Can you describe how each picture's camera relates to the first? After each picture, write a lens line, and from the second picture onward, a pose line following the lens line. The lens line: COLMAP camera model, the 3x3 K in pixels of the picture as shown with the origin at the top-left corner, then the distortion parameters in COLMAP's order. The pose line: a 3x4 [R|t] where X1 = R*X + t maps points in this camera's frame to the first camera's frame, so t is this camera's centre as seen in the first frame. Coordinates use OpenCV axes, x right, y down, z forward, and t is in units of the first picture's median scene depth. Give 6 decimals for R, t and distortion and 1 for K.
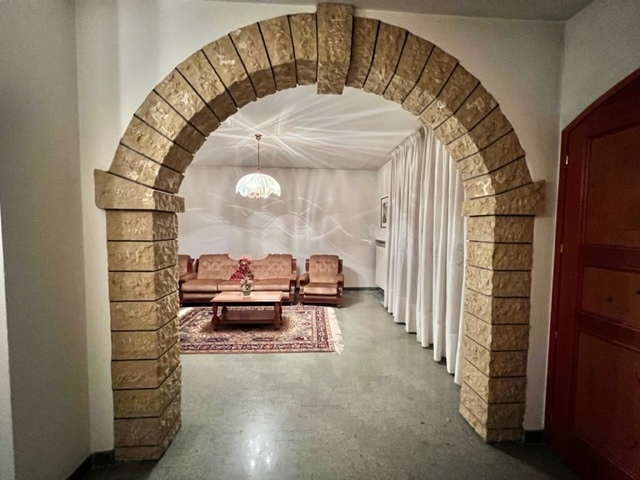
lens RADIAL K [[252.7, 0, 320.9], [0, 252.7, 243.5], [0, 0, 1]] dist [-0.001271, -0.000161]
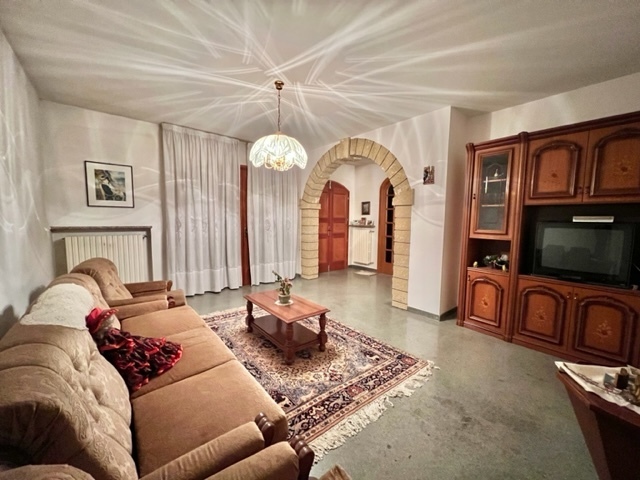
lens RADIAL K [[252.7, 0, 320.4], [0, 252.7, 243.1], [0, 0, 1]] dist [-0.001271, -0.000161]
pose [[-0.593934, -0.091807, 0.799258, -1.047683], [0.026526, 0.990693, 0.133508, -0.063621], [-0.804076, 0.100496, -0.585971, 1.517506]]
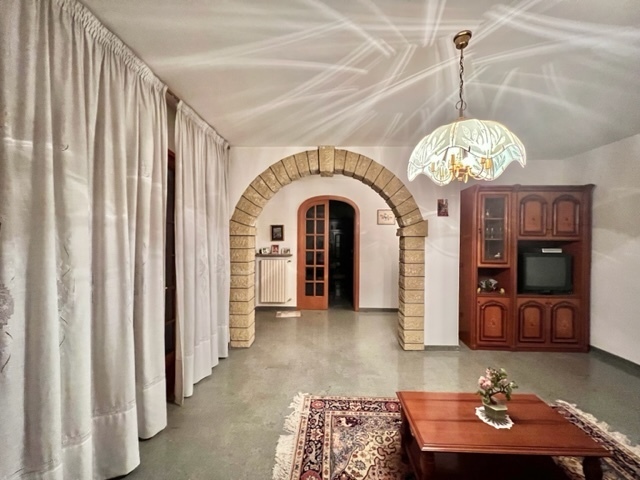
lens RADIAL K [[252.7, 0, 319.0], [0, 252.7, 241.7], [0, 0, 1]] dist [-0.001271, -0.000161]
pose [[-0.995946, -0.014611, 0.088759, -0.050410], [-0.008647, 0.997702, 0.067203, -0.115028], [-0.089537, 0.066163, -0.993783, 1.614967]]
